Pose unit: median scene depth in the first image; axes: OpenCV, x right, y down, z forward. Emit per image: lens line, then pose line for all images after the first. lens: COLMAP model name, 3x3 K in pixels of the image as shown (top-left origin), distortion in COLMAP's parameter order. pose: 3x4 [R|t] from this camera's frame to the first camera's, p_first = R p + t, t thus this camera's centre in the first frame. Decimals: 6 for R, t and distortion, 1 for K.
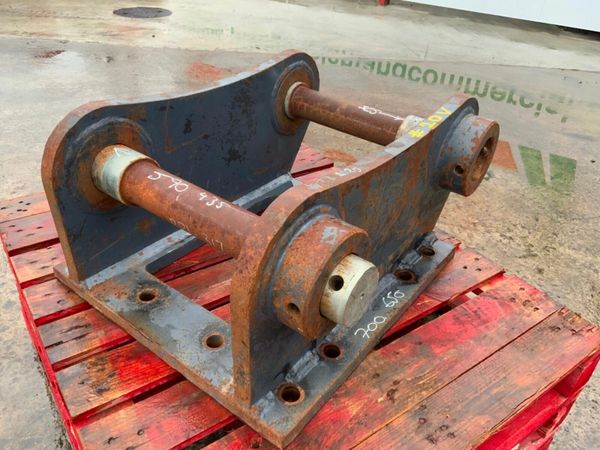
lens RADIAL K [[497.2, 0, 301.3], [0, 497.2, 223.5], [0, 0, 1]] dist [0.110687, -0.235595]
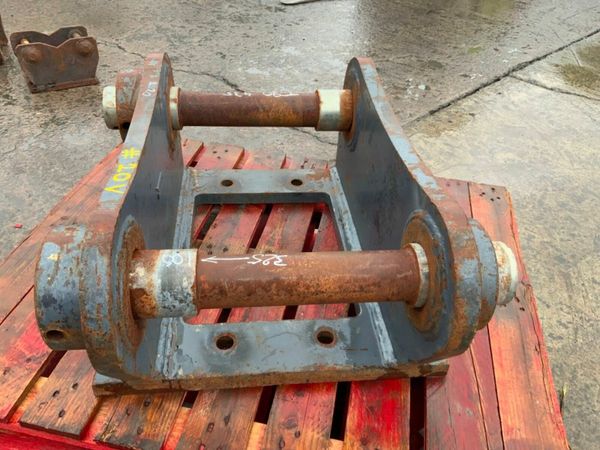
lens RADIAL K [[496.8, 0, 300.6], [0, 496.8, 221.5], [0, 0, 1]] dist [0.089121, -0.173323]
pose [[-0.720004, 0.336163, -0.607115, 0.558614], [-0.463211, 0.418632, 0.781142, -0.896524], [0.516749, 0.843648, -0.145702, 1.326222]]
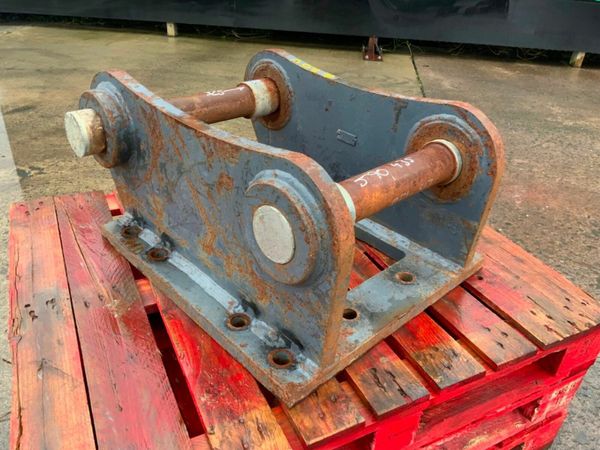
lens RADIAL K [[497.2, 0, 301.3], [0, 497.2, 223.5], [0, 0, 1]] dist [0.110687, -0.235595]
pose [[0.160274, -0.548699, 0.820513, -1.050083], [0.496643, 0.763202, 0.413363, -0.450781], [-0.853028, 0.341251, 0.394829, 0.651185]]
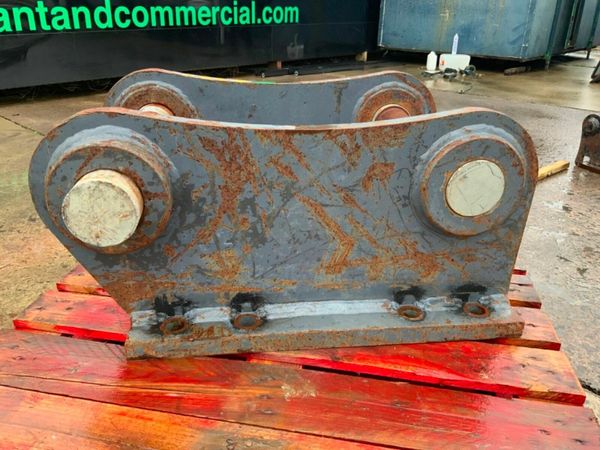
lens RADIAL K [[498.8, 0, 300.0], [0, 498.8, 225.0], [0, 0, 1]] dist [0.077750, -0.143496]
pose [[-0.695937, -0.364320, 0.618823, -0.750276], [0.331741, 0.601171, 0.727008, -0.796187], [-0.636882, 0.711242, -0.297517, 1.483675]]
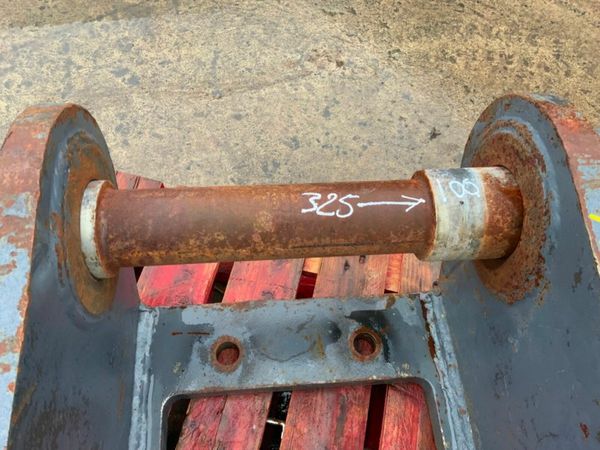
lens RADIAL K [[496.8, 0, 300.6], [0, 496.8, 221.5], [0, 0, 1]] dist [0.089121, -0.173323]
pose [[0.745821, -0.595592, 0.298365, -0.008996], [0.358345, 0.736282, 0.574001, -0.562986], [-0.561551, -0.321185, 0.762562, 0.877382]]
